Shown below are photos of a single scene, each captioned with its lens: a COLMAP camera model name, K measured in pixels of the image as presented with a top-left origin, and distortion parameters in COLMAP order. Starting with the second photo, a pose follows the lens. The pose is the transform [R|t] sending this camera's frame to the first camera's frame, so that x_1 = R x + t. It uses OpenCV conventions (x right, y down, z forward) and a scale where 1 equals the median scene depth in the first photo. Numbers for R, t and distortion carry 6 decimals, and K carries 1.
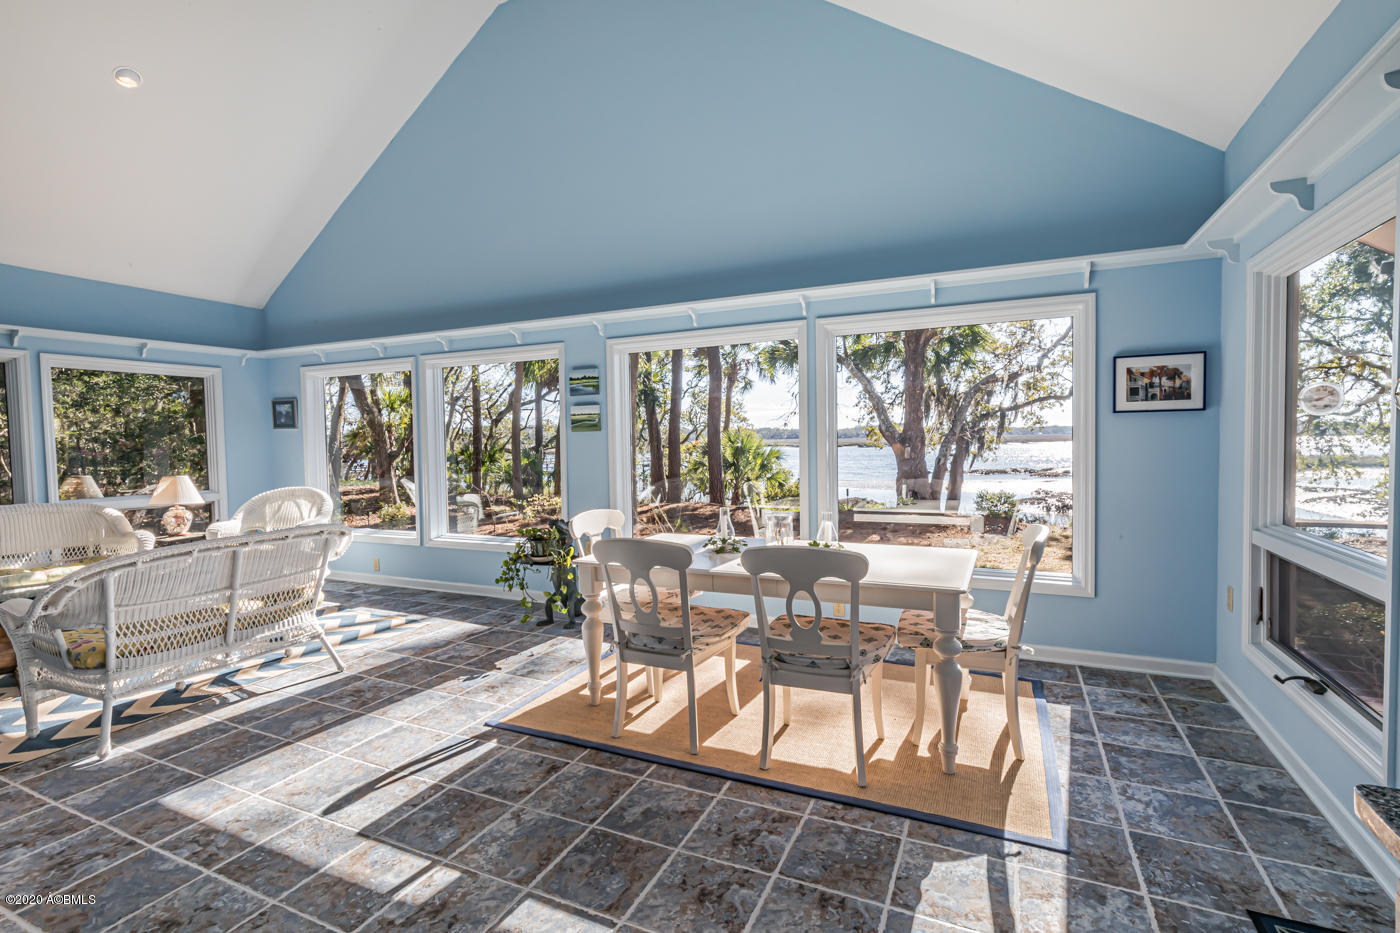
lens RADIAL K [[657.9, 0, 700.0], [0, 657.9, 466.5], [0, 0, 1]] dist [0.002599, 0.000579]
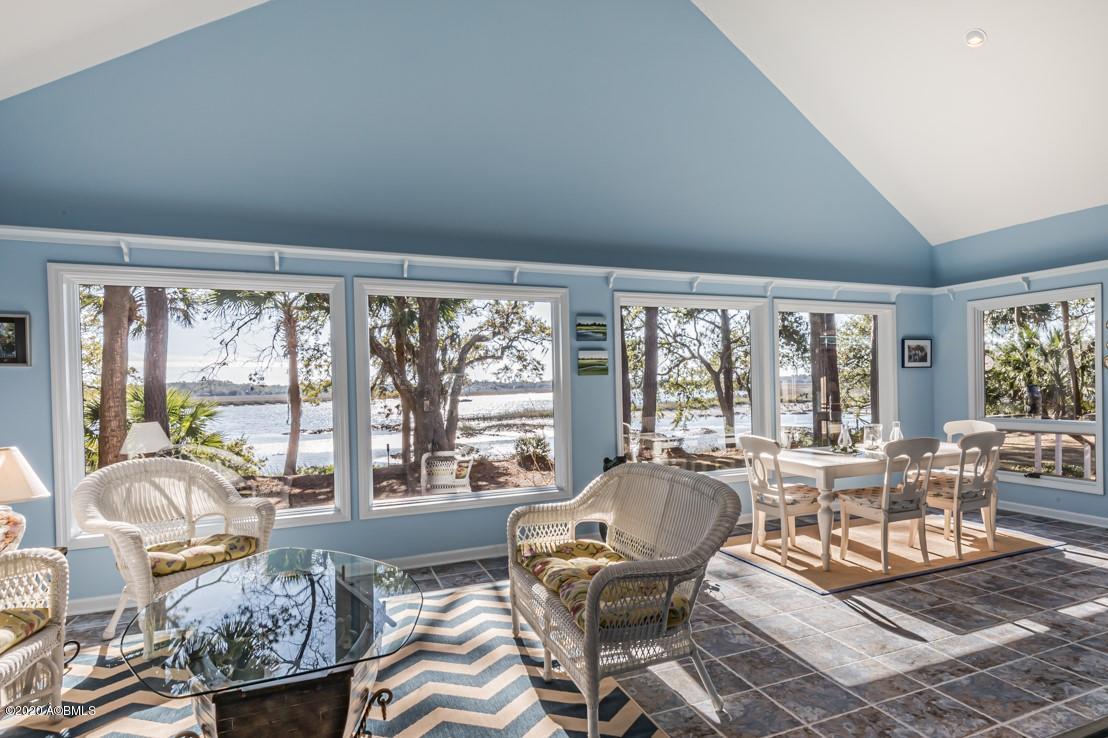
lens RADIAL K [[748.9, 0, 554.2], [0, 748.9, 401.2], [0, 0, 1]] dist [0.018403, -0.002111]
pose [[0.610939, -0.010536, 0.791608, -1.883822], [0.044458, 0.998790, -0.021017, 0.018178], [-0.790429, 0.048033, 0.610668, 0.512456]]
